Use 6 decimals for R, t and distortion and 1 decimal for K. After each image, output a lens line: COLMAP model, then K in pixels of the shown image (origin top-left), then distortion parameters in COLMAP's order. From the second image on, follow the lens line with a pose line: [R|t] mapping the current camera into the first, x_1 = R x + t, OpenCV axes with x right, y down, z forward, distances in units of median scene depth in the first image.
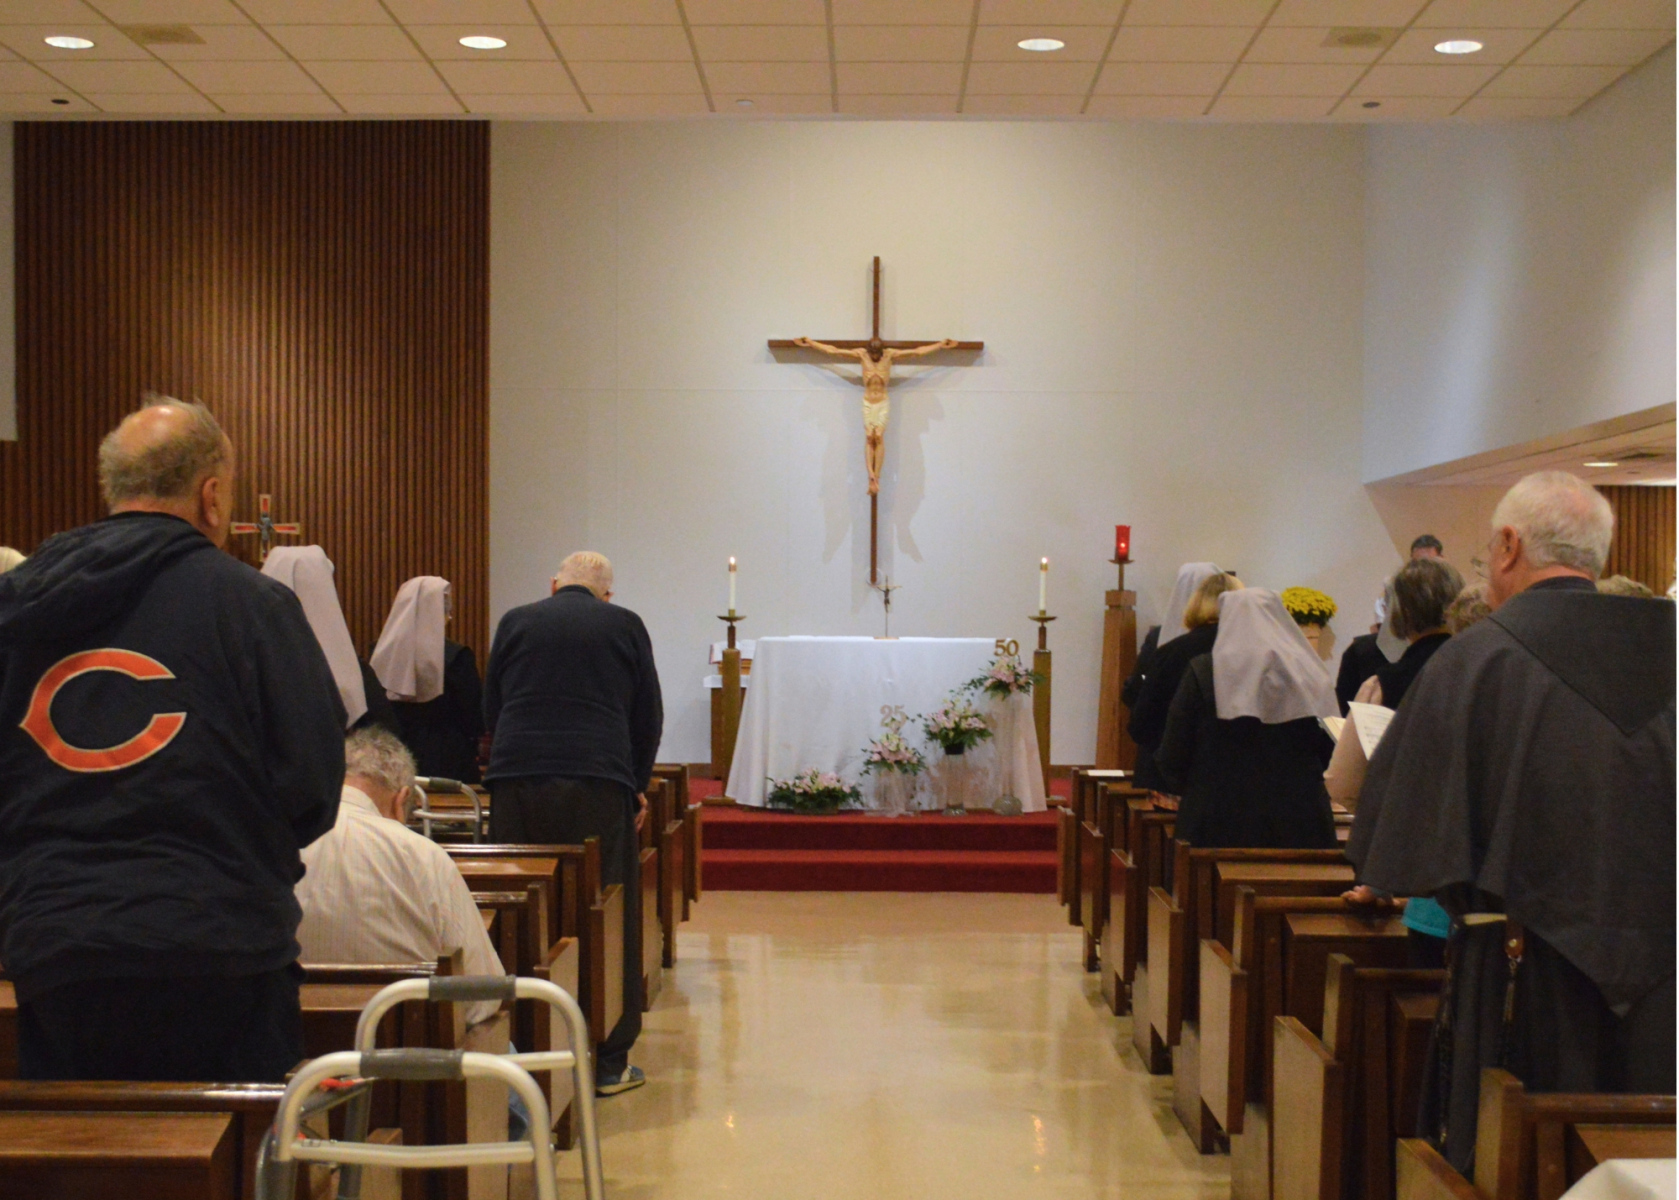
lens RADIAL K [[2219.6, 0, 862.4], [0, 2219.6, 667.6], [0, 0, 1]] dist [0.010791, -0.066718]
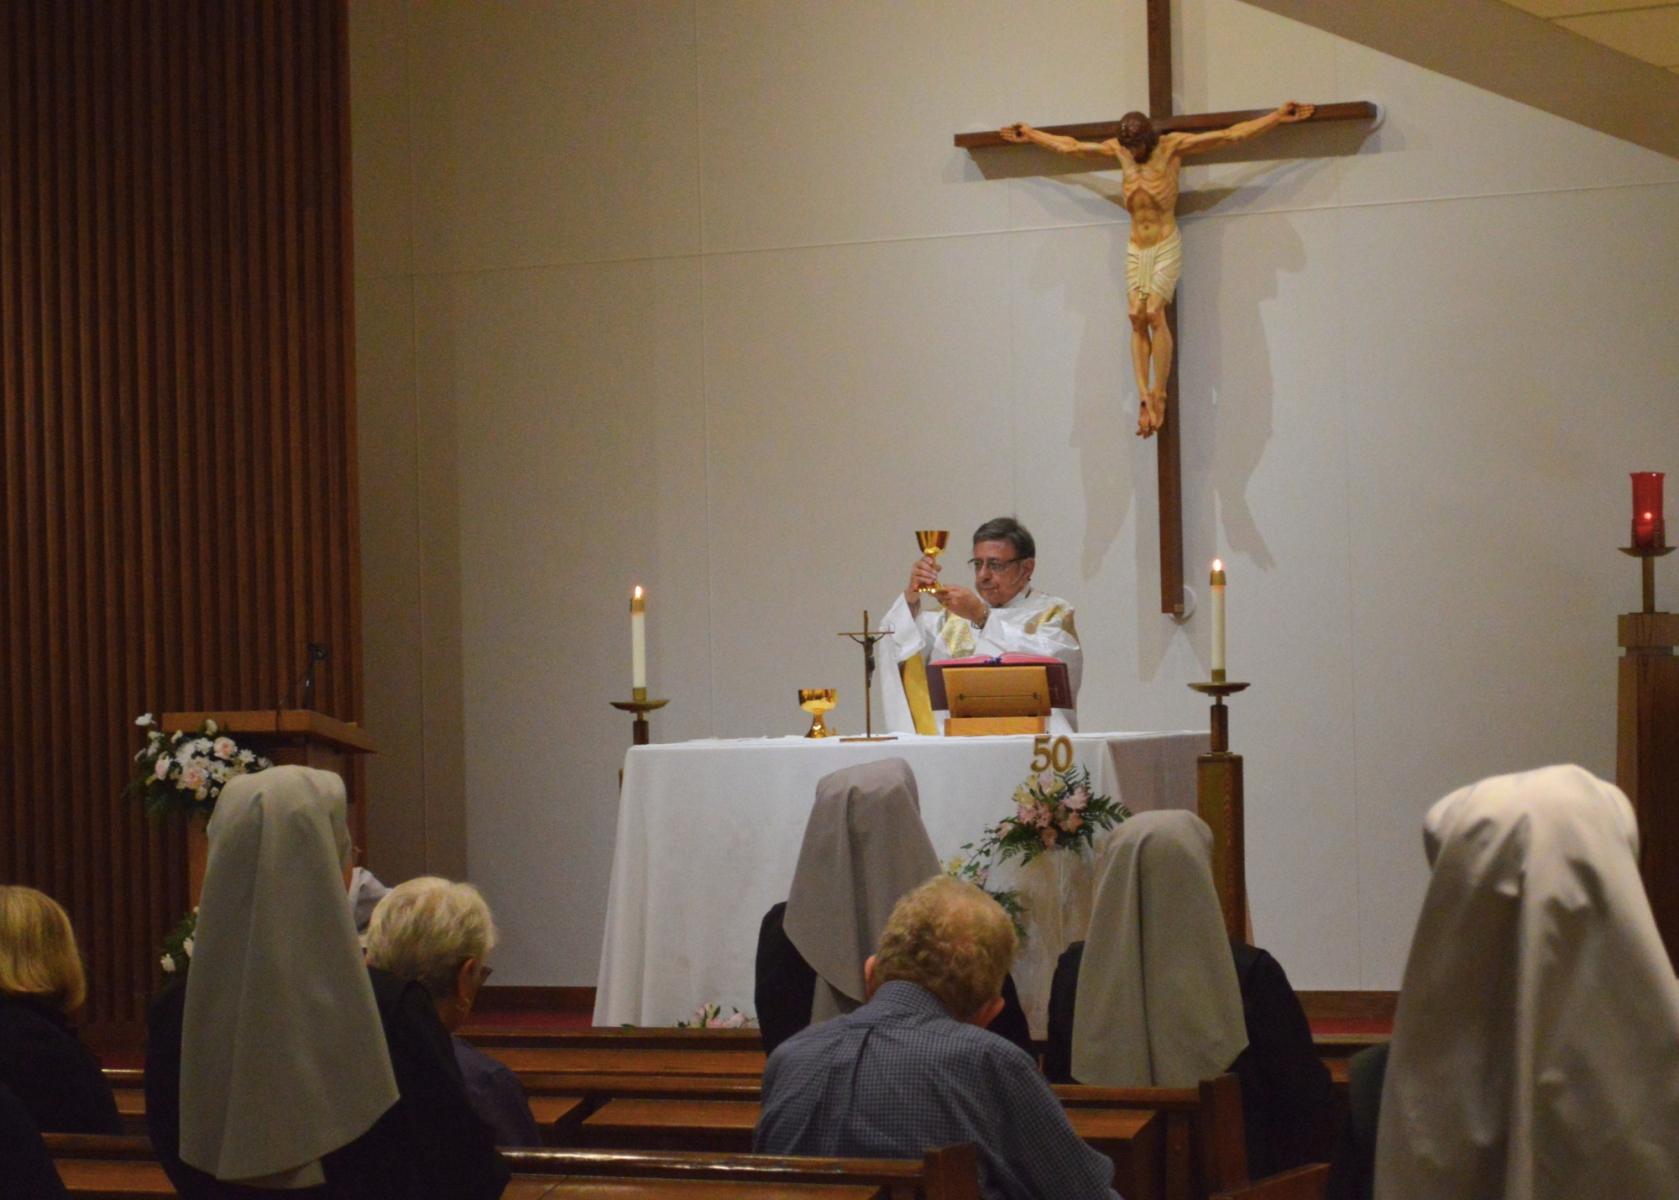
lens RADIAL K [[4441.7, 0, 839.5], [0, 4441.7, 600.0], [0, 0, 1]] dist [0.007525, 0.118008]
pose [[0.899080, -0.038085, -0.436126, 0.439512], [0.021591, 0.998854, -0.042715, -0.002154], [0.437253, 0.028988, 0.898871, 0.118046]]
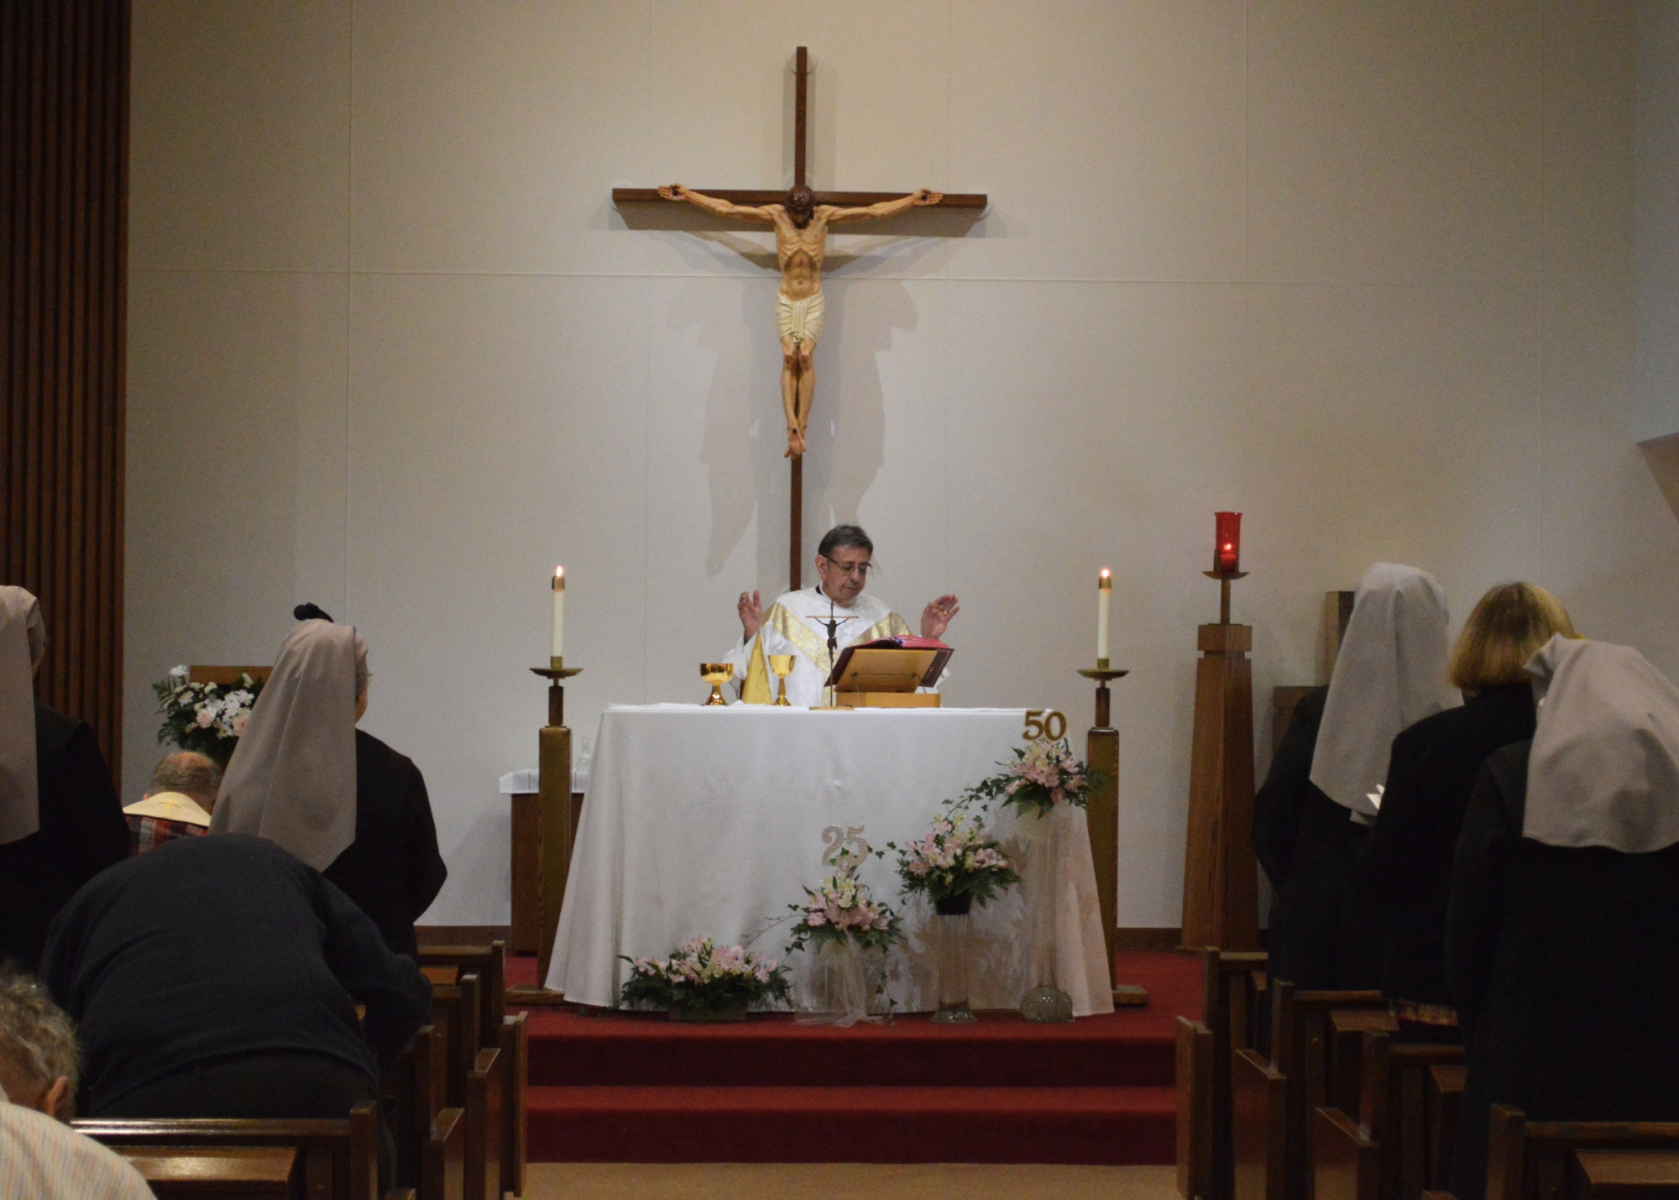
lens RADIAL K [[3628.5, 0, 839.5], [0, 3628.5, 600.0], [0, 0, 1]] dist [0.034807, -0.065603]
pose [[0.999397, 0.002342, 0.034631, -0.019541], [-0.000900, 0.999134, -0.041595, -0.002285], [-0.034698, 0.041539, 0.998534, 0.074215]]
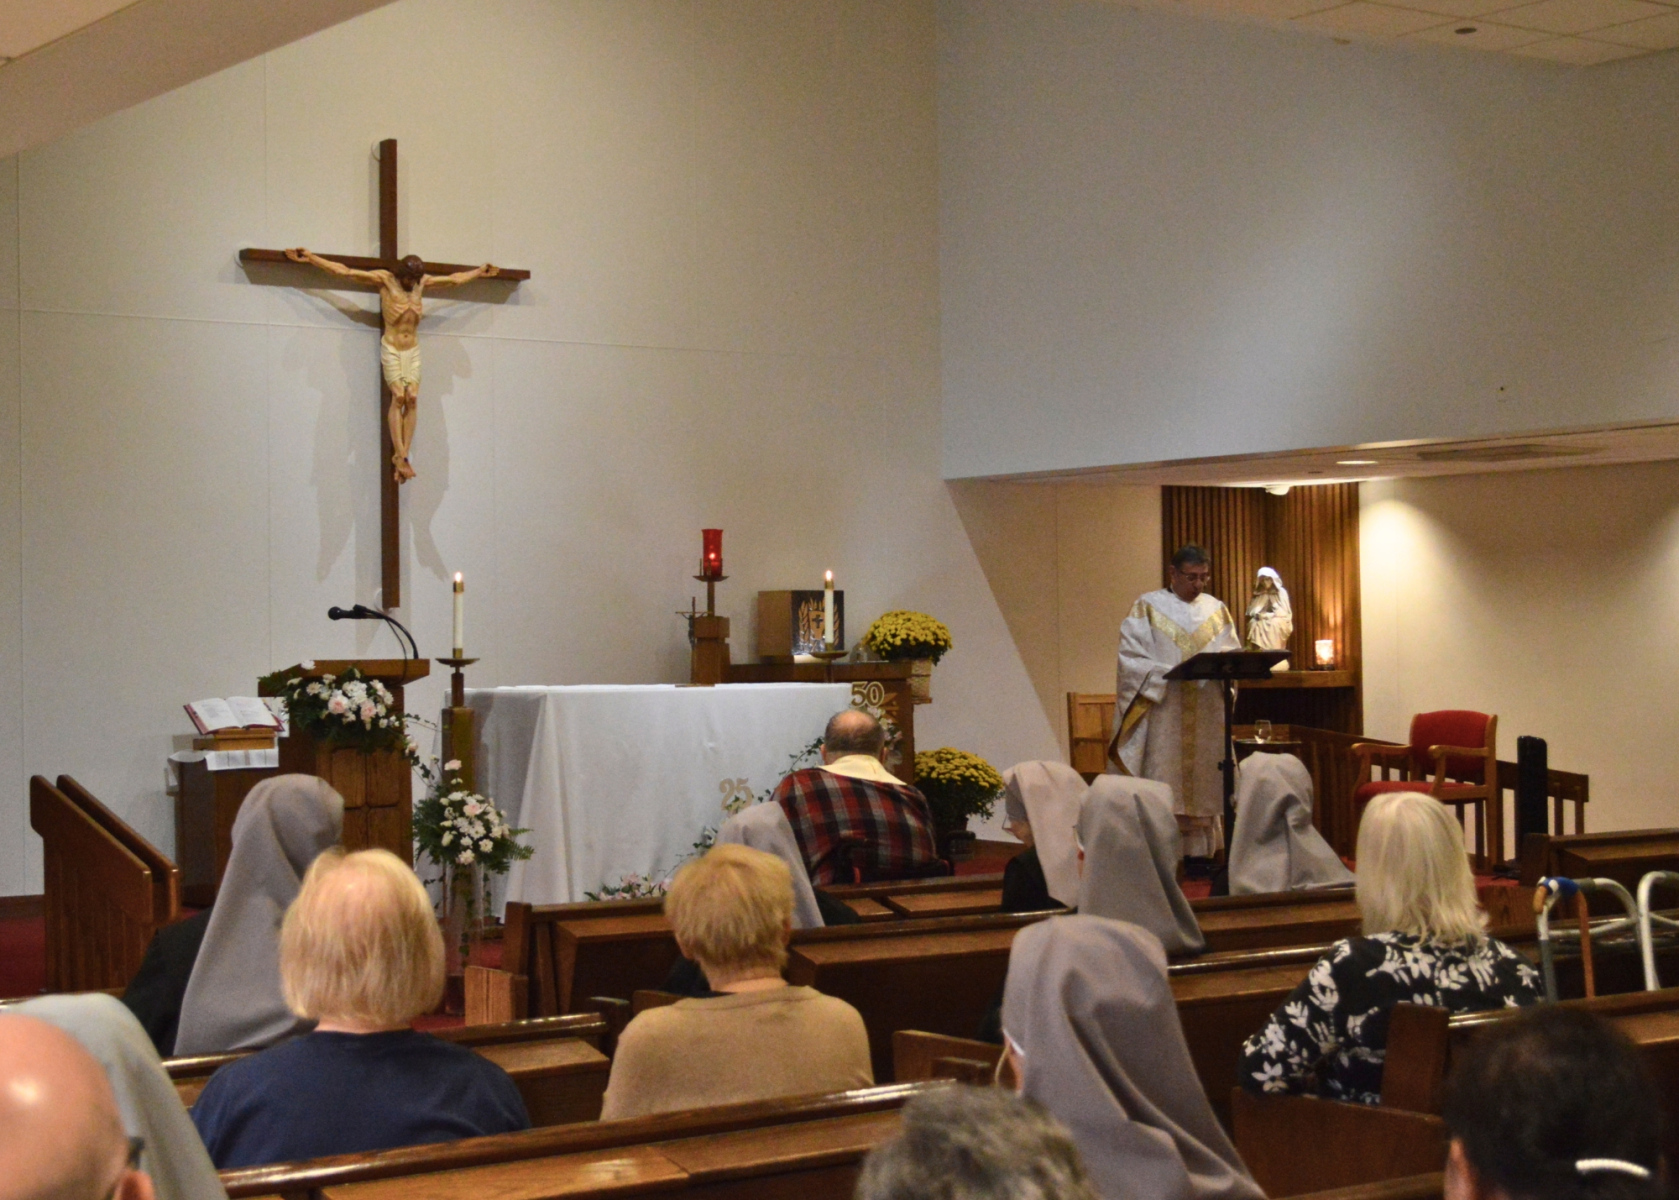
lens RADIAL K [[3035.4, 0, 863.9], [0, 3035.4, 565.8], [0, 0, 1]] dist [0.010302, 0.018667]
pose [[0.804275, 0.000948, 0.594257, -0.529397], [0.030863, 0.998583, -0.043363, -0.007750], [-0.593456, 0.053216, 0.803106, 0.190086]]
